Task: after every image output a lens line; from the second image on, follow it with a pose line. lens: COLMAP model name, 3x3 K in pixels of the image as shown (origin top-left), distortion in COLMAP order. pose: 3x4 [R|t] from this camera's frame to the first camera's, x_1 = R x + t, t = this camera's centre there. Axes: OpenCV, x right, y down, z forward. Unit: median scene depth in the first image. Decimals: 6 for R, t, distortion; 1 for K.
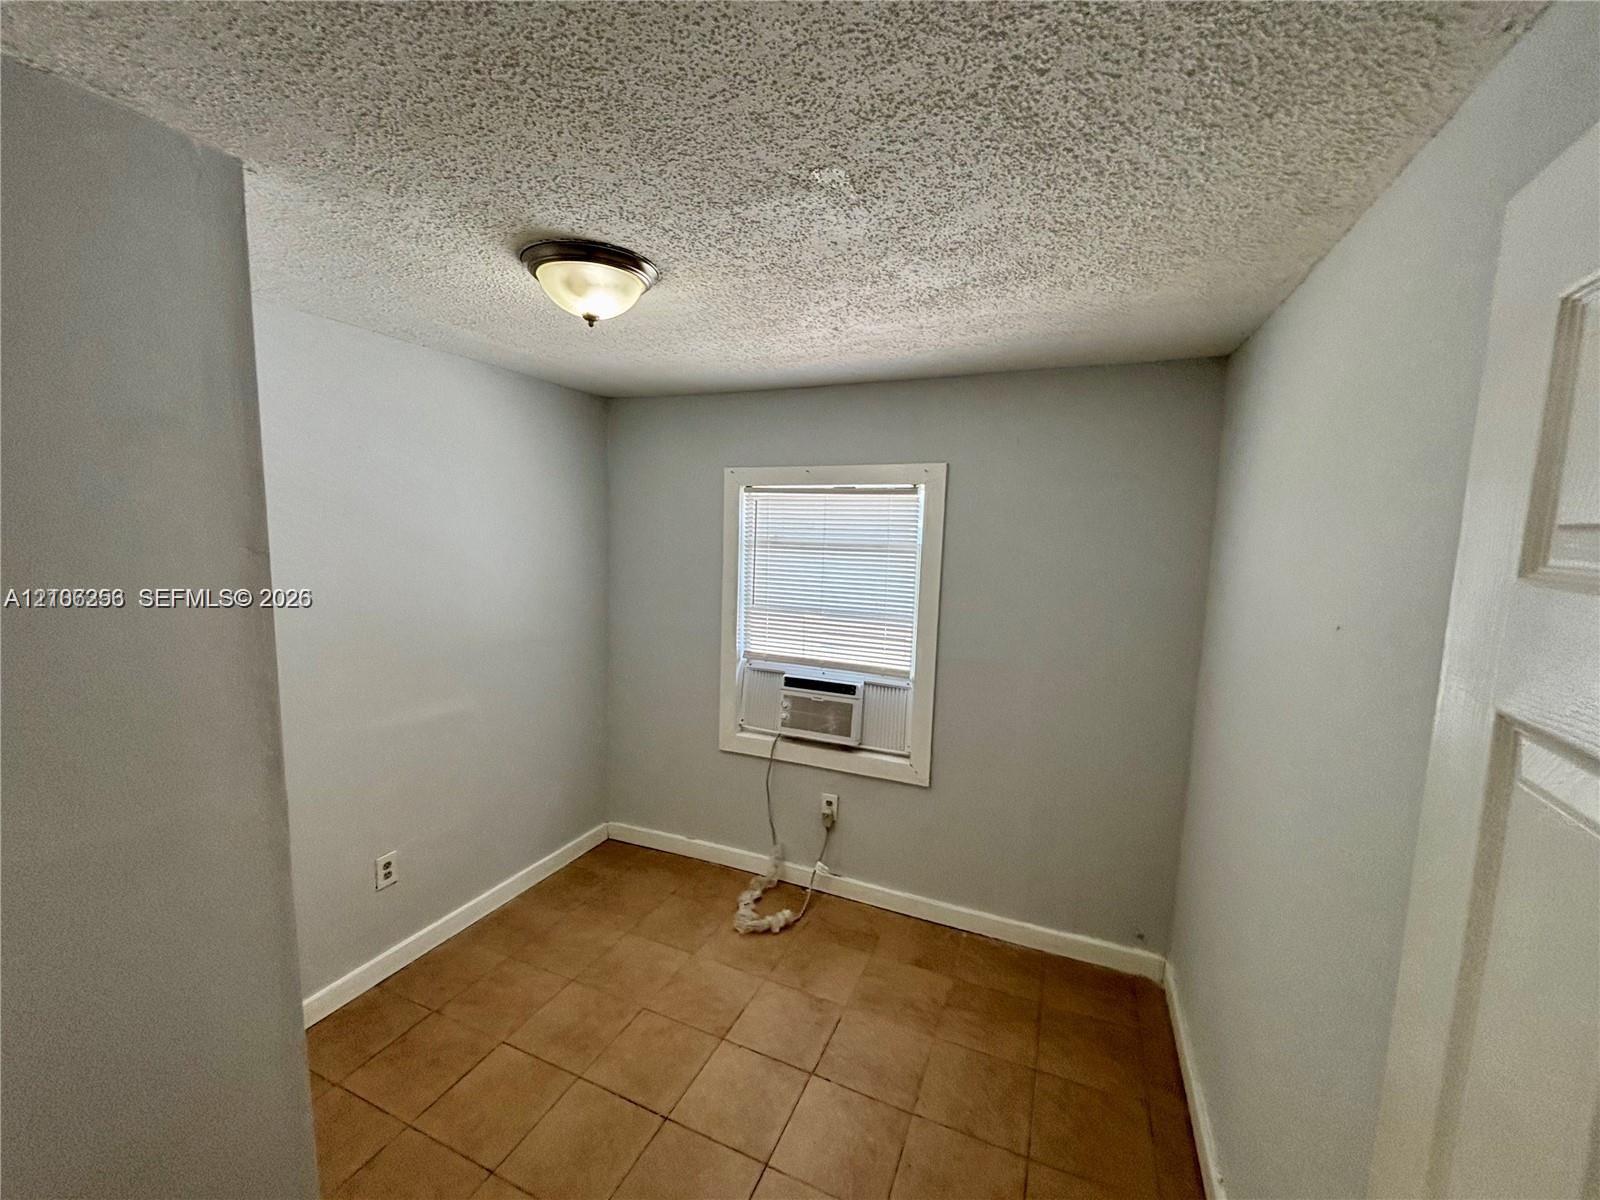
lens RADIAL K [[644.8, 0, 787.2], [0, 644.8, 592.2], [0, 0, 1]] dist [-0.000301, -0.000011]
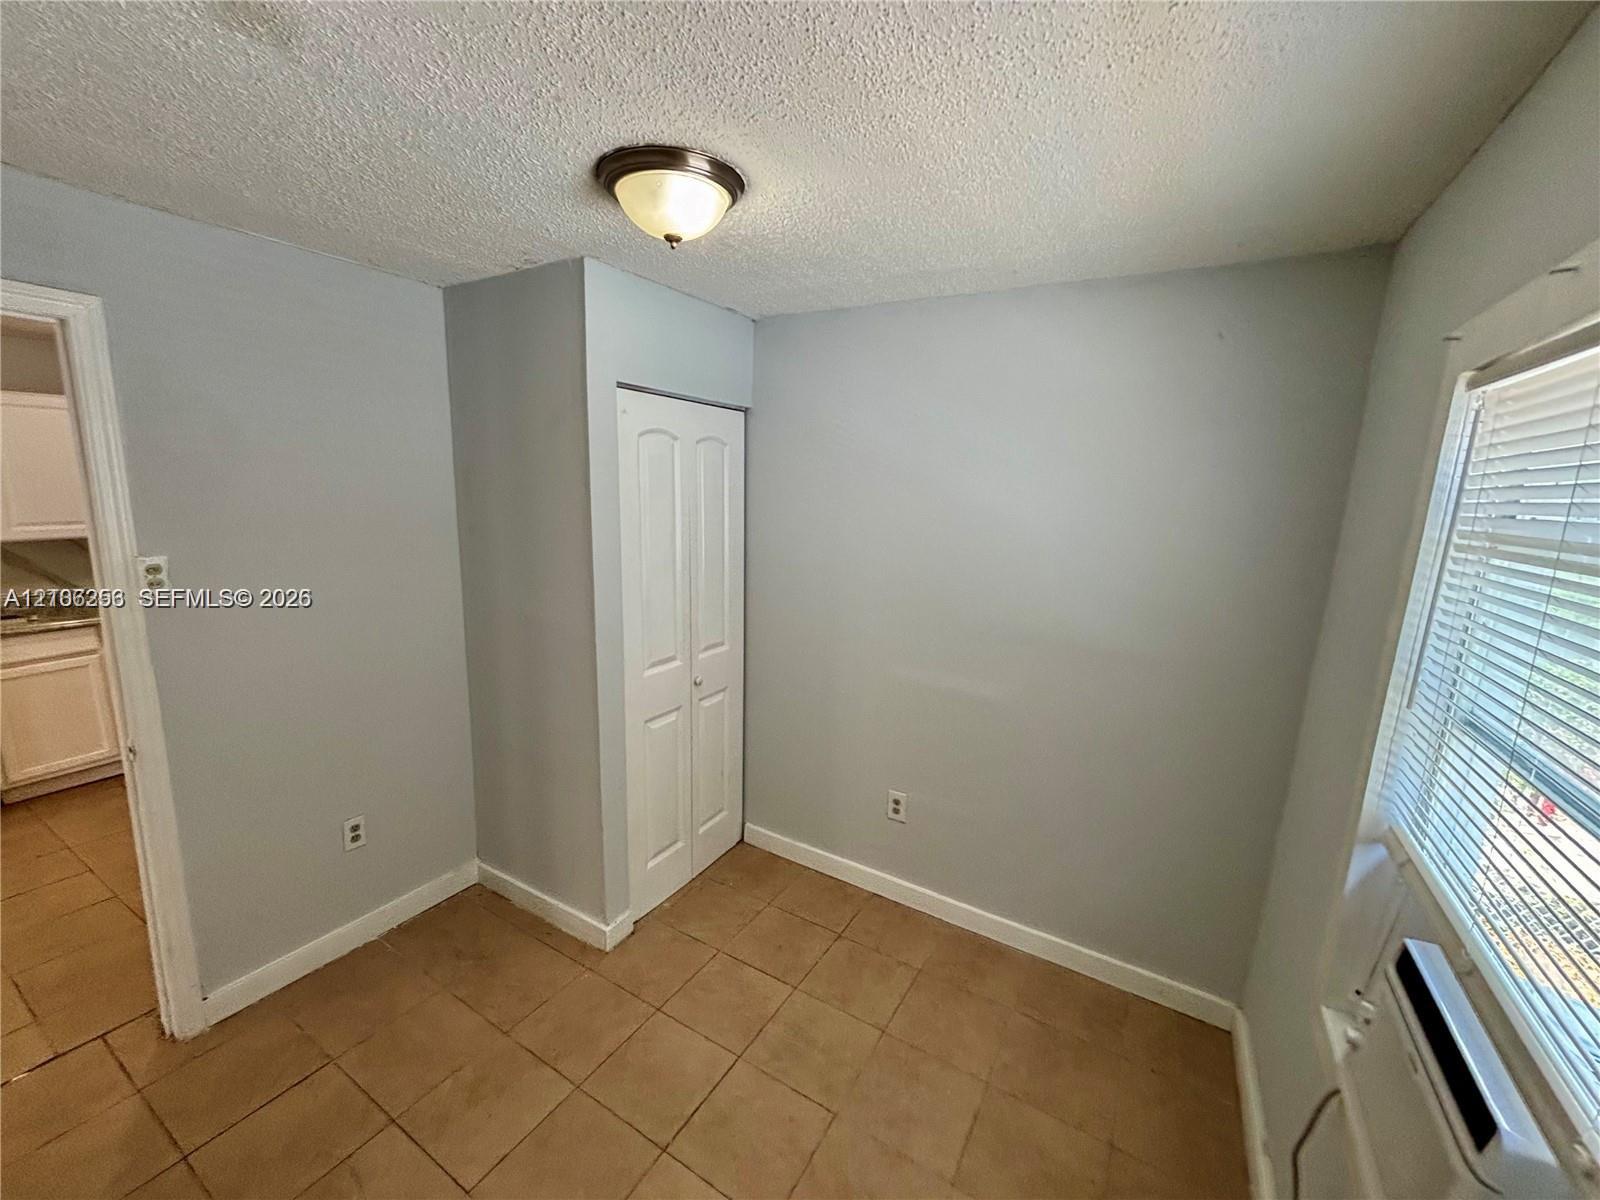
lens RADIAL K [[644.8, 0, 787.2], [0, 644.8, 592.2], [0, 0, 1]] dist [-0.000301, -0.000011]
pose [[-0.132366, 0.146161, -0.980365, 0.424736], [-0.116893, 0.979864, 0.161869, -0.081025], [0.984284, 0.136024, -0.112615, 0.891874]]
